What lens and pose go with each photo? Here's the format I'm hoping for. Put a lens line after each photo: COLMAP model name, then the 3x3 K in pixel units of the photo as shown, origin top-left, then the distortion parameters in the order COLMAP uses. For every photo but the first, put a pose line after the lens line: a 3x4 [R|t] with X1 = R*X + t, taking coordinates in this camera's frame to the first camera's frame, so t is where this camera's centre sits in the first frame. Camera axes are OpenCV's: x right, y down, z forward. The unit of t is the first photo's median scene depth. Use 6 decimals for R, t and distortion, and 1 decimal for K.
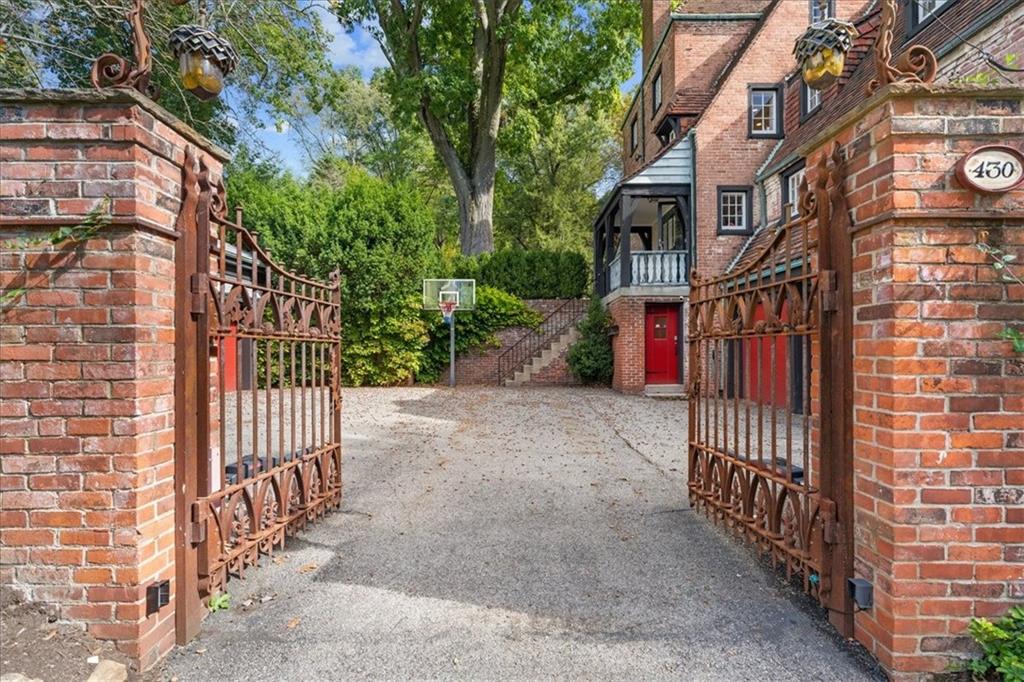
lens RADIAL K [[466.6, 0, 508.1], [0, 466.6, 348.3], [0, 0, 1]] dist [-0.001671, -0.000223]
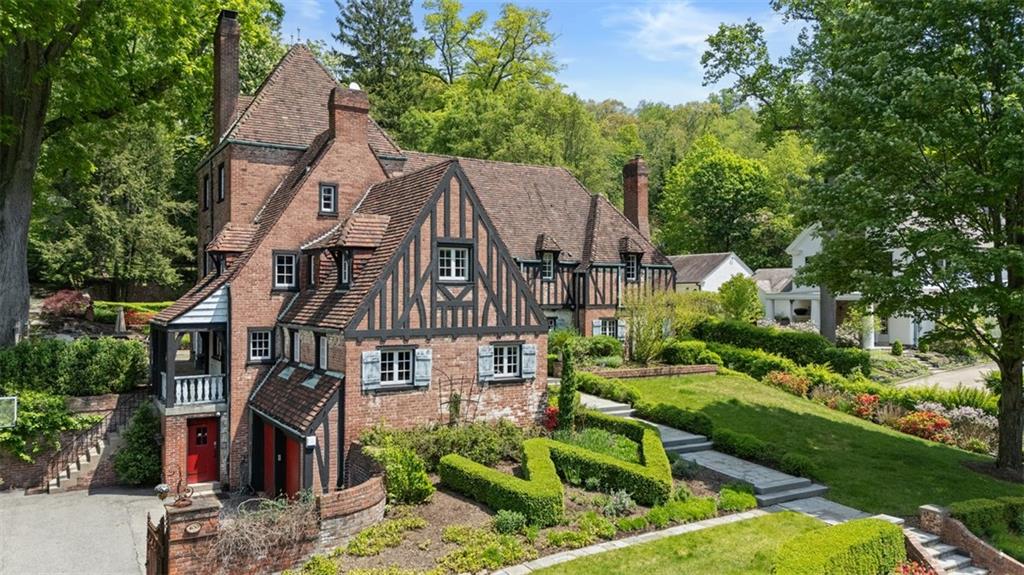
lens RADIAL K [[750.8, 0, 511.7], [0, 750.8, 285.3], [0, 0, 1]] dist [0.045113, -0.002329]
pose [[0.848513, 0.009681, 0.529086, -0.035977], [-0.011093, 0.999938, -0.000505, -0.461056], [-0.529059, -0.005440, 0.848568, -1.130185]]
